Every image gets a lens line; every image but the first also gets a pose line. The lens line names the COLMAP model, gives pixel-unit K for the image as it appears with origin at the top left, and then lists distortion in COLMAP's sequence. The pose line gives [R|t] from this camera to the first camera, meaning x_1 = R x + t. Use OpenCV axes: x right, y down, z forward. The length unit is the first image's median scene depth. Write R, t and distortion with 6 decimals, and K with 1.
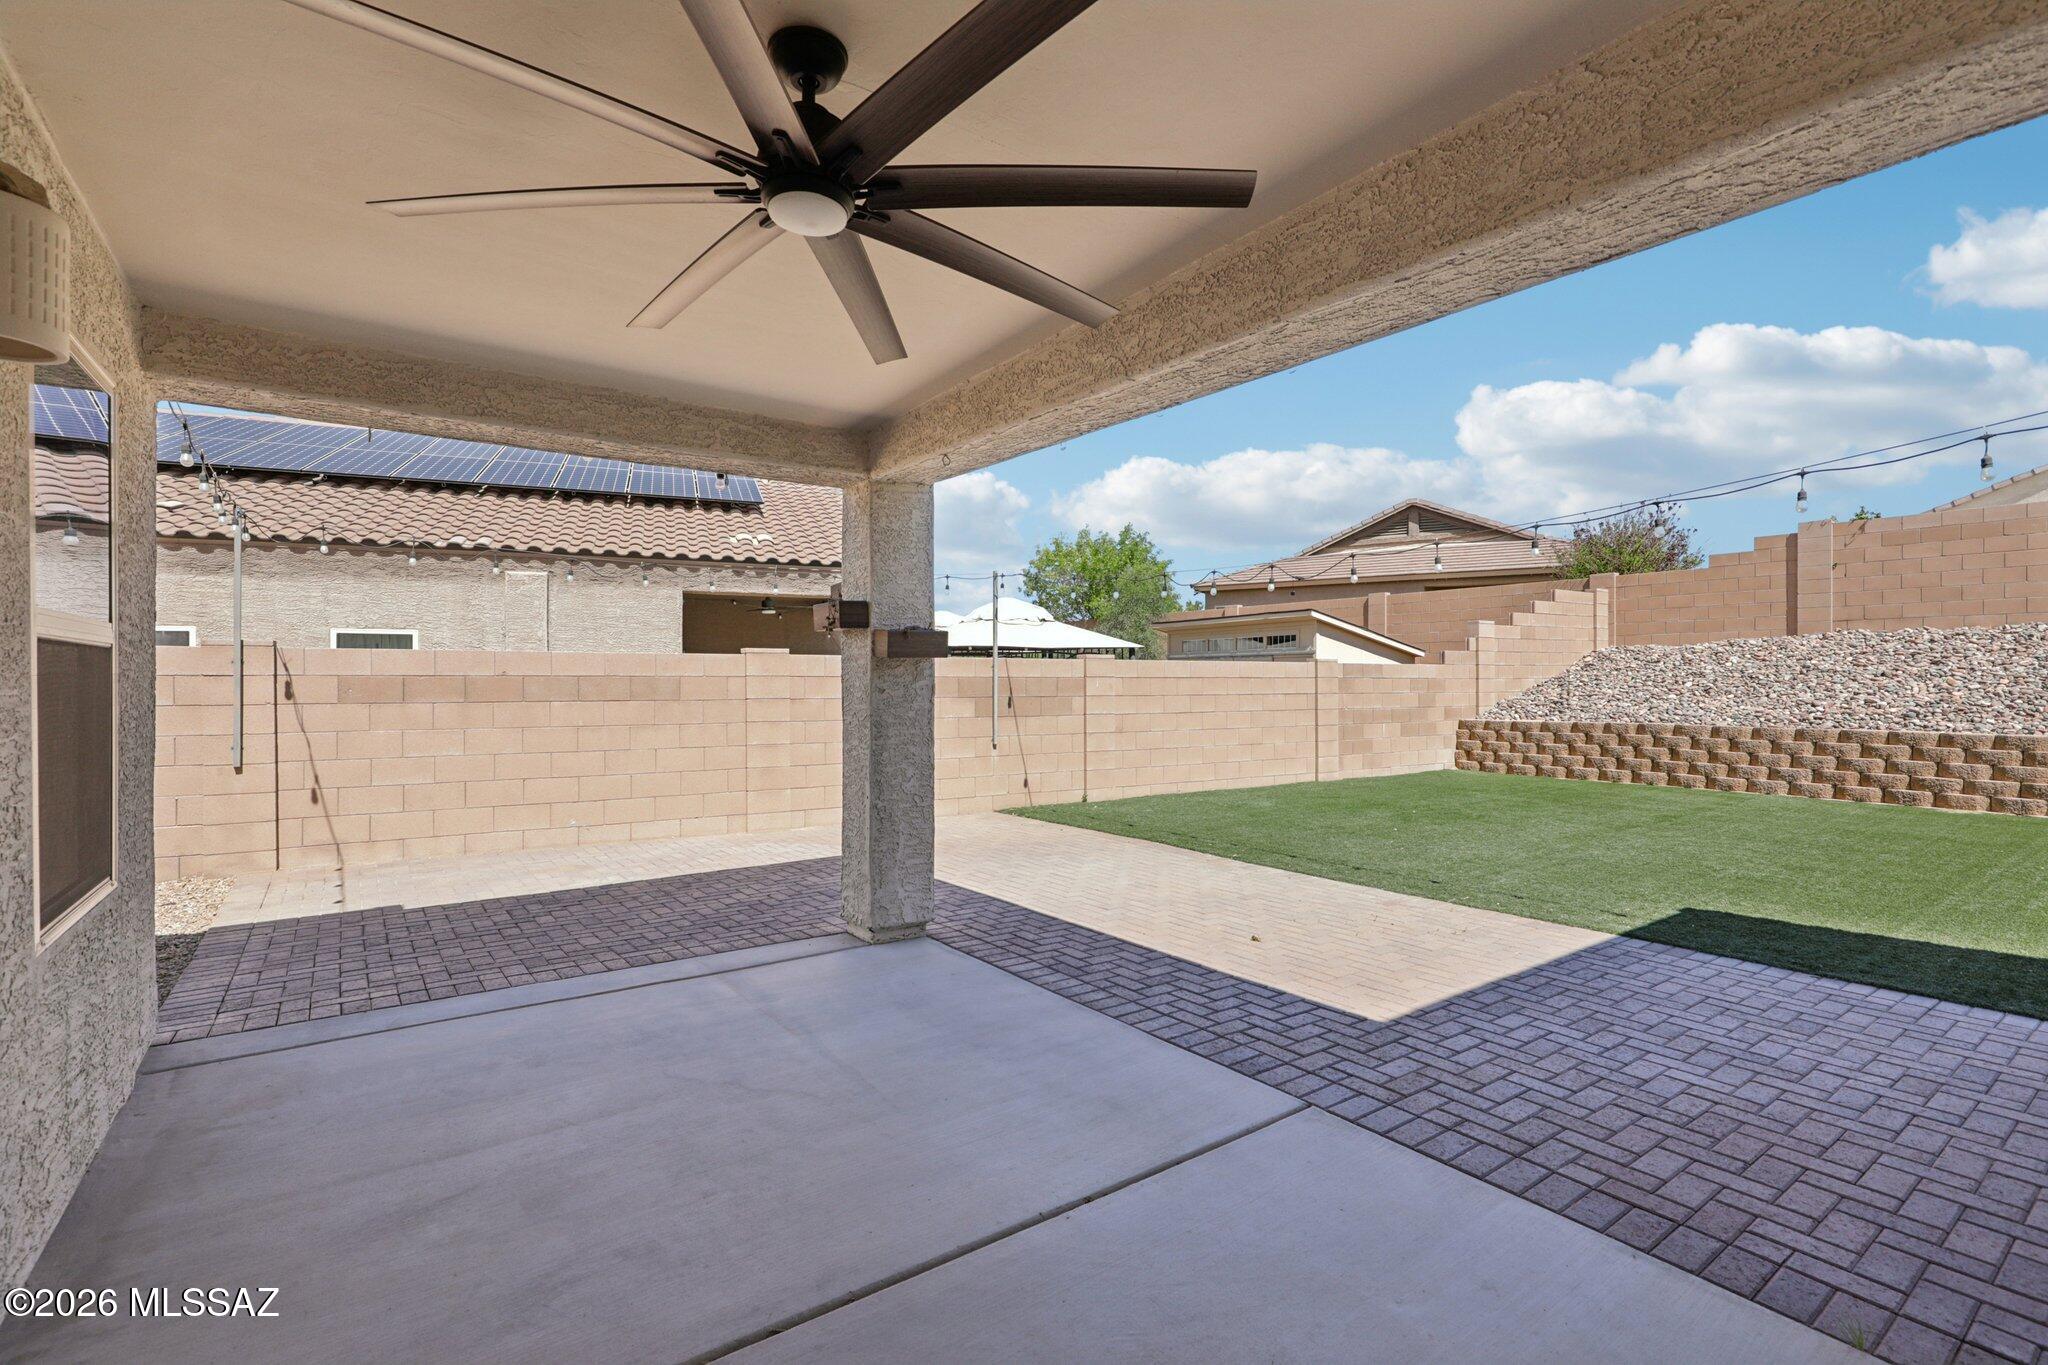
lens RADIAL K [[923.1, 0, 1028.3], [0, 923.1, 683.3], [0, 0, 1]] dist [-0.000017, -0.000347]
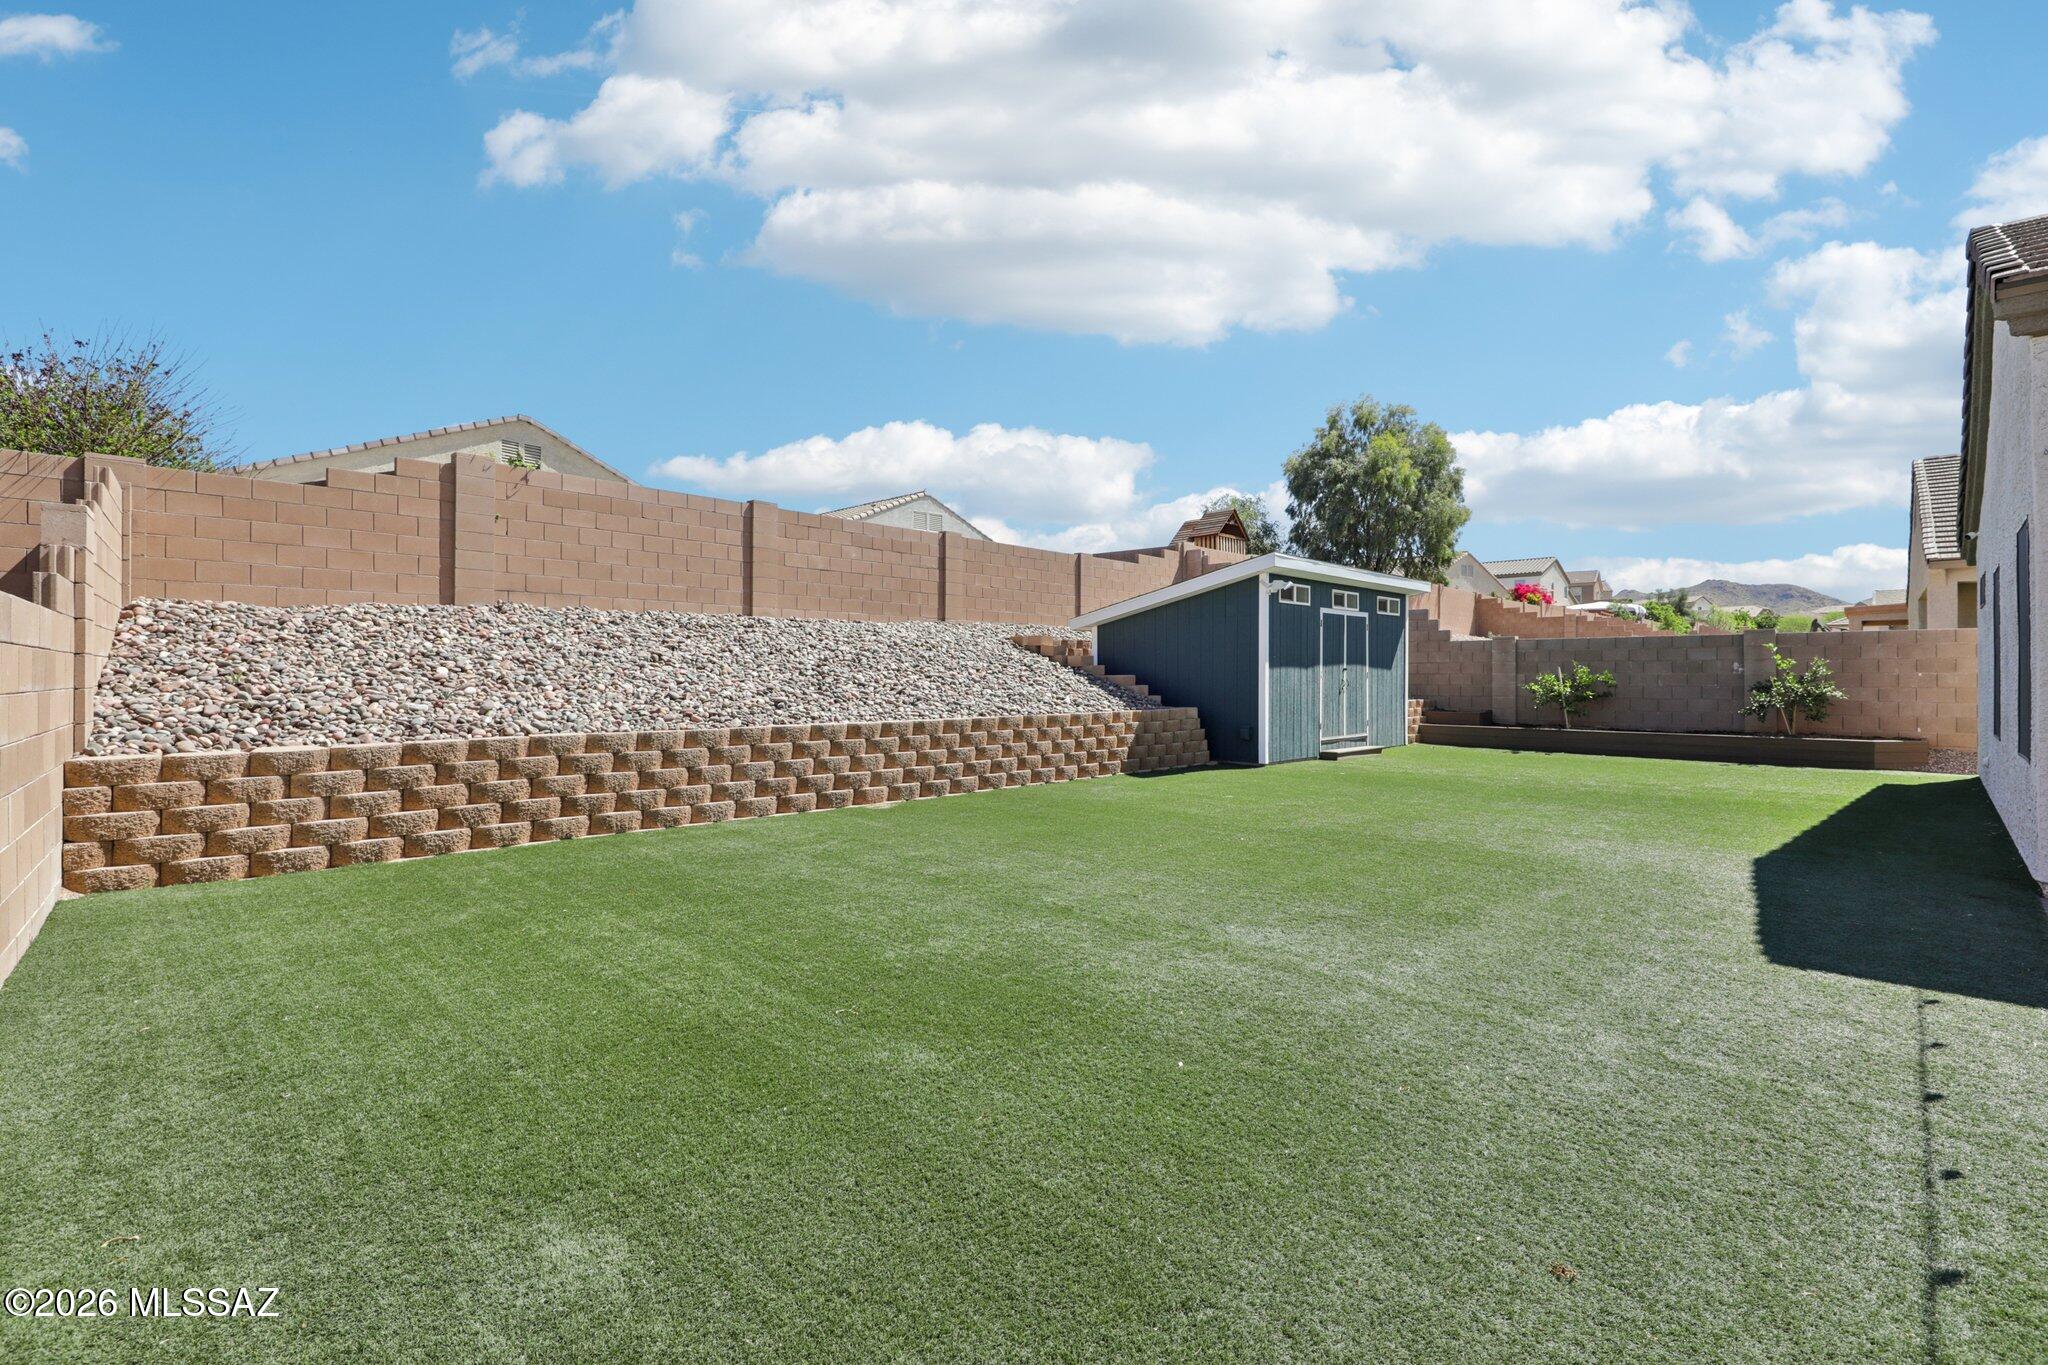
lens RADIAL K [[923.1, 0, 1031.0], [0, 923.1, 677.4], [0, 0, 1]] dist [-0.000017, -0.000347]
pose [[-0.168516, -0.000435, 0.985699, 0.050731], [-0.001399, 0.999999, 0.000202, 0.007371], [-0.985698, -0.001345, -0.168516, 0.987481]]
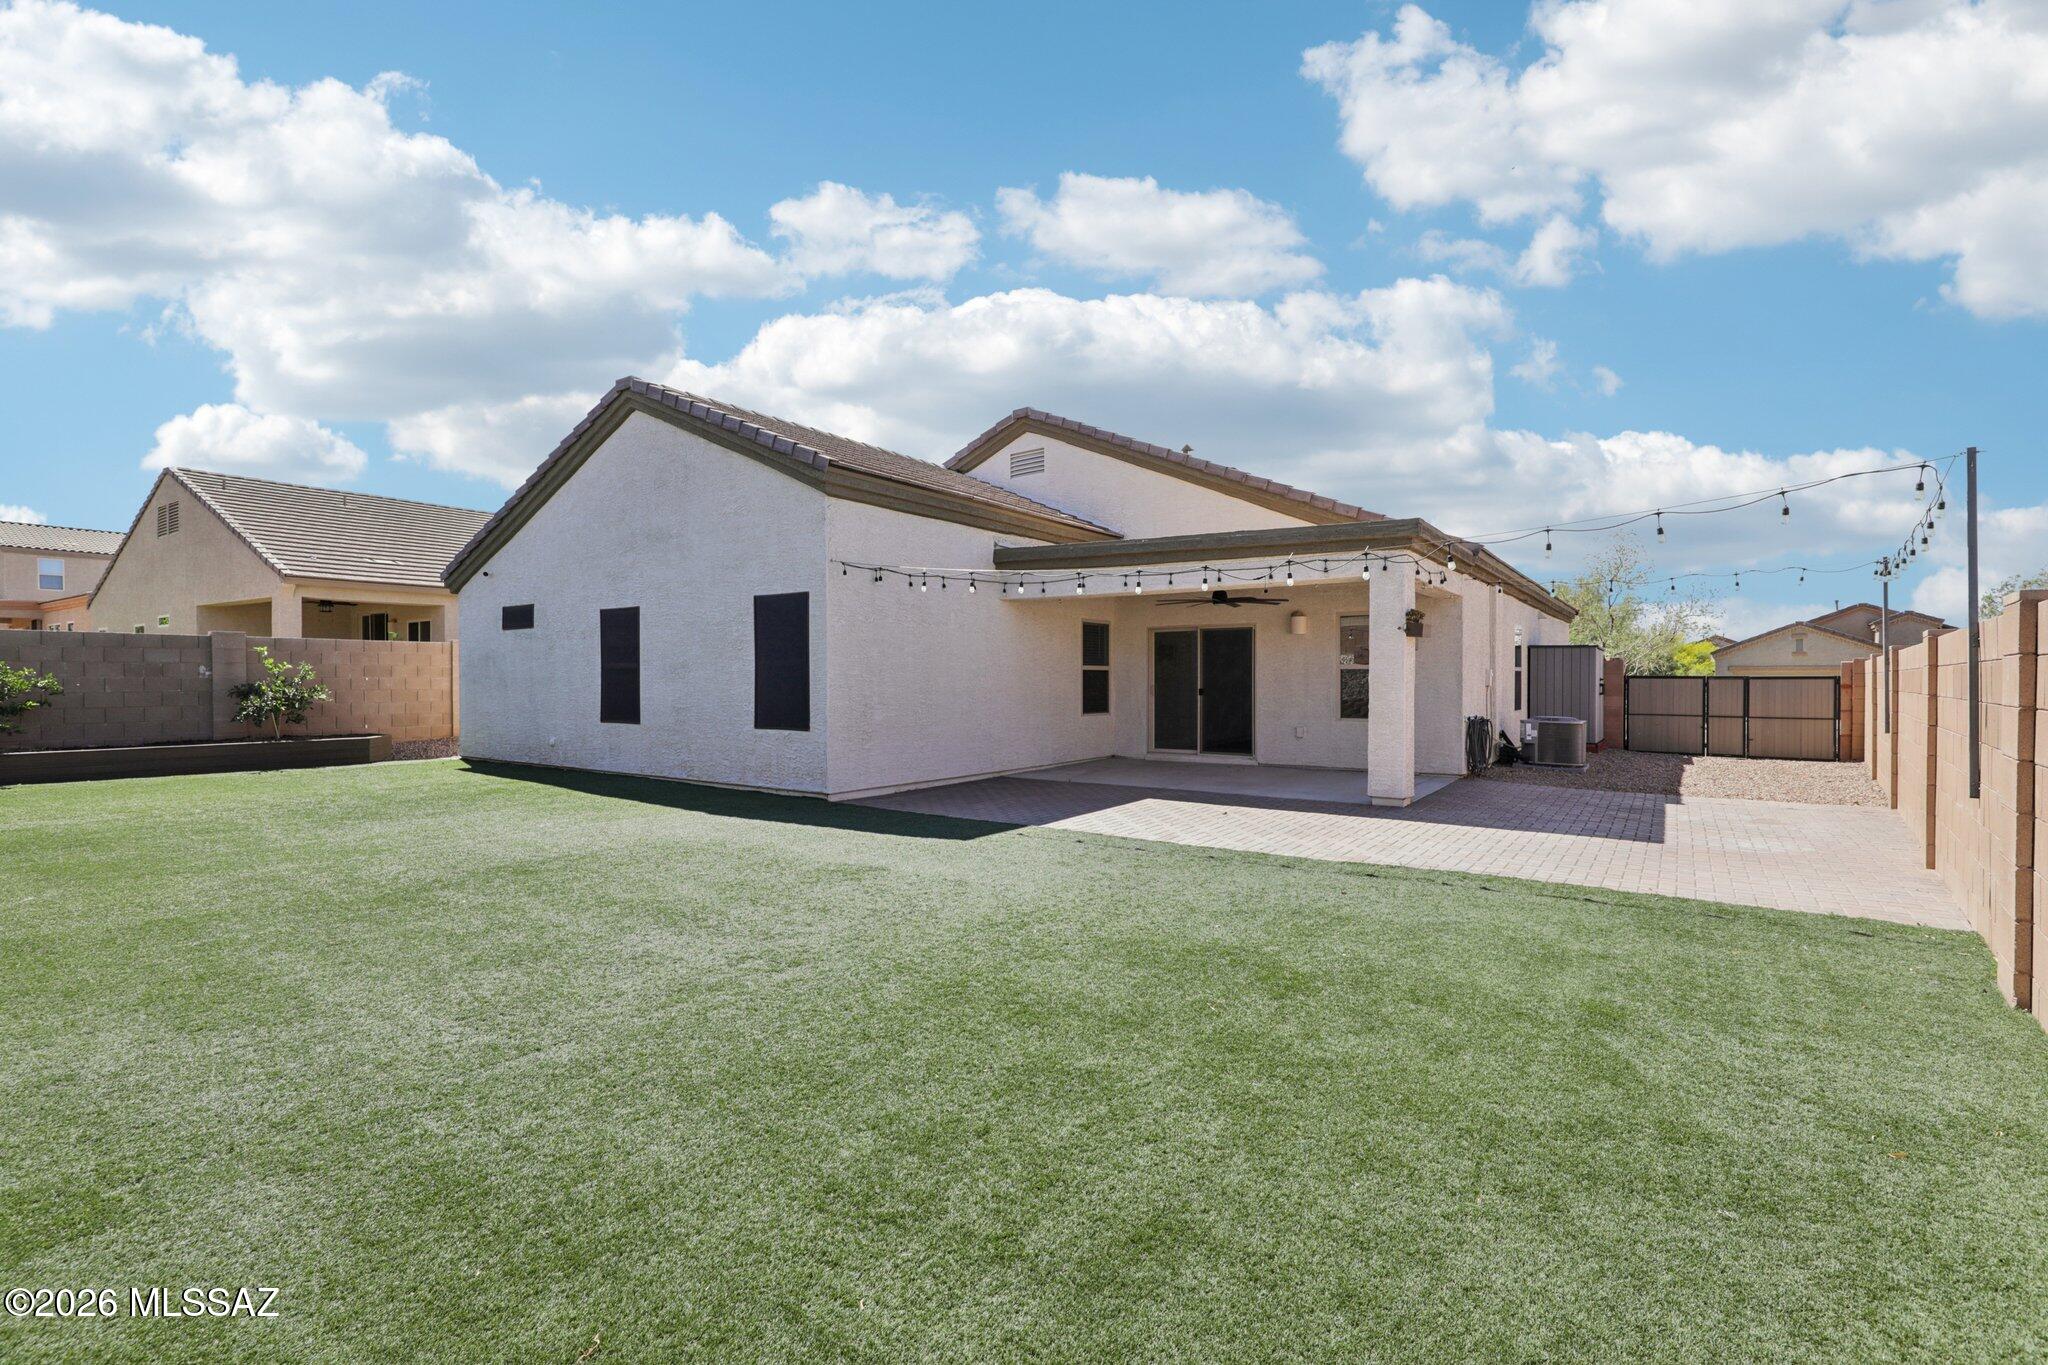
lens RADIAL K [[923.1, 0, 1035.4], [0, 923.1, 679.9], [0, 0, 1]] dist [-0.000017, -0.000347]
pose [[-0.946210, 0.001366, -0.323550, 0.621949], [0.000944, 0.999998, 0.001461, 0.002222], [0.323552, 0.001077, -0.946210, 1.361151]]
